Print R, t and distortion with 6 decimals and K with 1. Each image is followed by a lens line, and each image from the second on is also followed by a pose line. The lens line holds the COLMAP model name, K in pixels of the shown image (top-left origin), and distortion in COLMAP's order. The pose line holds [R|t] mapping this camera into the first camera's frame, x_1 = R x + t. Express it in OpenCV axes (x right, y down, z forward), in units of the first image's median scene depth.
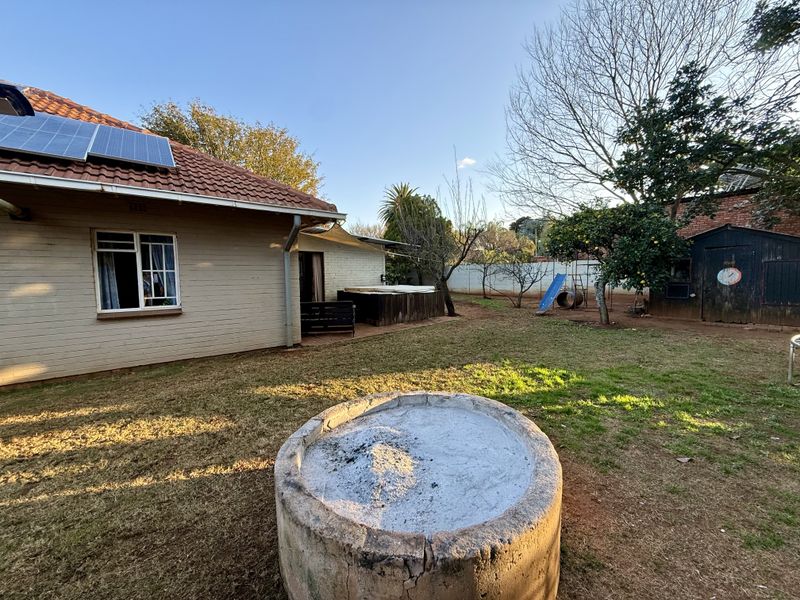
lens RADIAL K [[318.2, 0, 400.0], [0, 318.2, 300.0], [0, 0, 1]] dist [-0.001313, -0.000003]
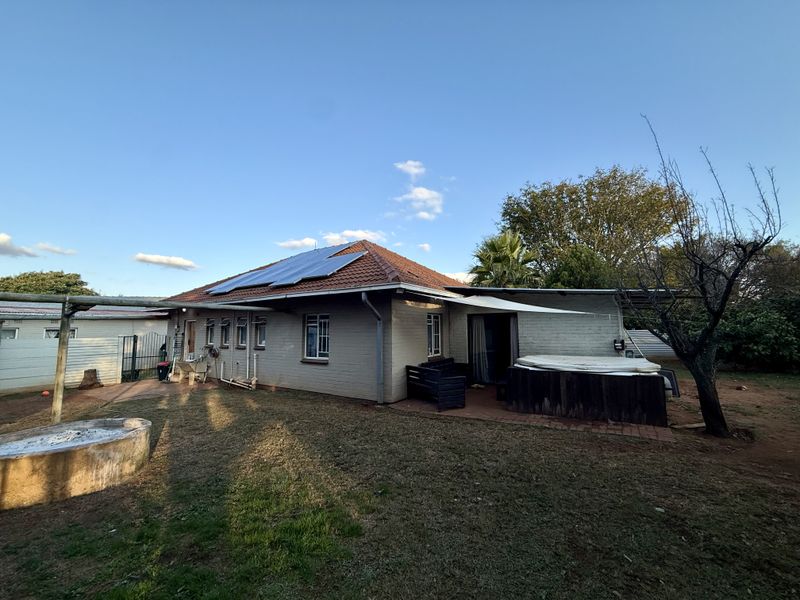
lens RADIAL K [[318.2, 0, 400.0], [0, 318.2, 300.0], [0, 0, 1]] dist [-0.001313, -0.000003]
pose [[0.313908, -0.082120, -0.945895, 0.969878], [-0.070400, 0.991497, -0.109442, -0.125025], [0.946840, 0.100946, 0.305458, 0.849611]]
